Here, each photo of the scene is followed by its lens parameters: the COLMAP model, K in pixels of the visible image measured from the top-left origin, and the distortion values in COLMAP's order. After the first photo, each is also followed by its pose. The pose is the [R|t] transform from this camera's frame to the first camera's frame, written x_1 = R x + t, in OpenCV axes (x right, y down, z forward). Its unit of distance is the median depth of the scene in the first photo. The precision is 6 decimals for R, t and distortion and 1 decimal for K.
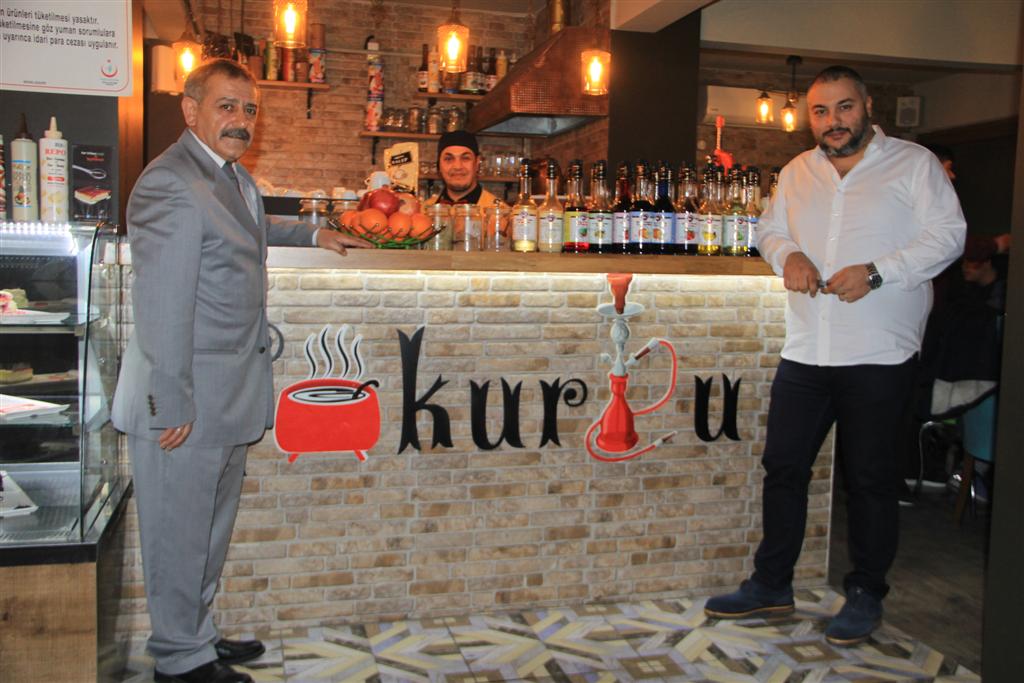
lens RADIAL K [[1025.6, 0, 512.0], [0, 1025.6, 341.5], [0, 0, 1]] dist [-0.086298, 0.175890]
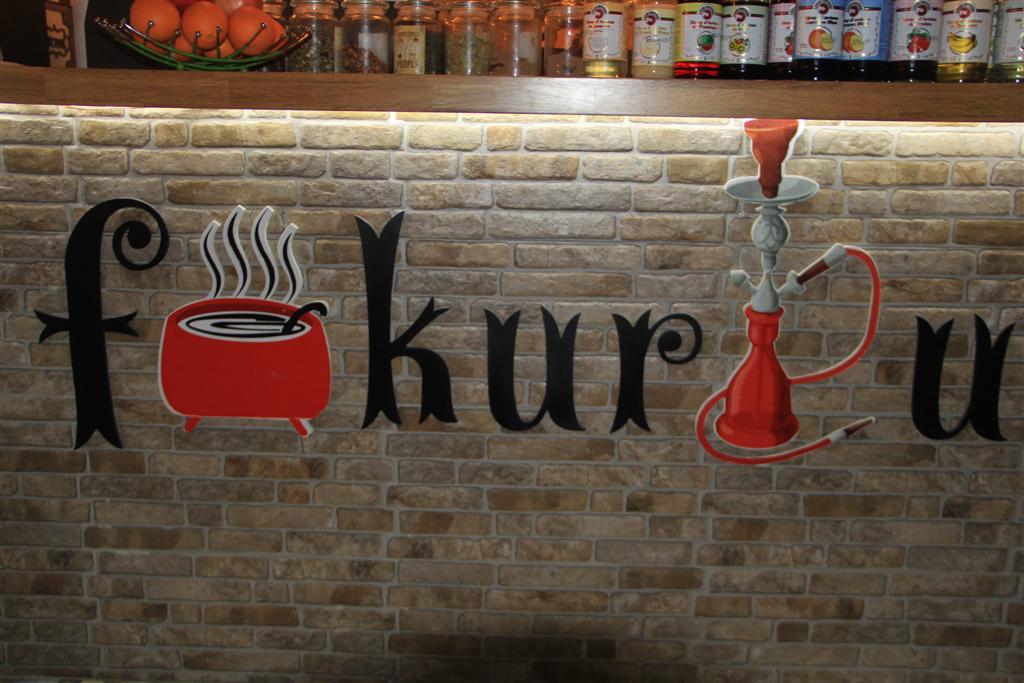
lens RADIAL K [[1025.6, 0, 512.0], [0, 1025.6, 341.5], [0, 0, 1]] dist [-0.086298, 0.175890]
pose [[0.954519, 0.056347, -0.292779, 0.138362], [-0.023758, 0.993231, 0.113697, -0.009293], [0.297203, -0.101570, 0.949396, 0.451867]]
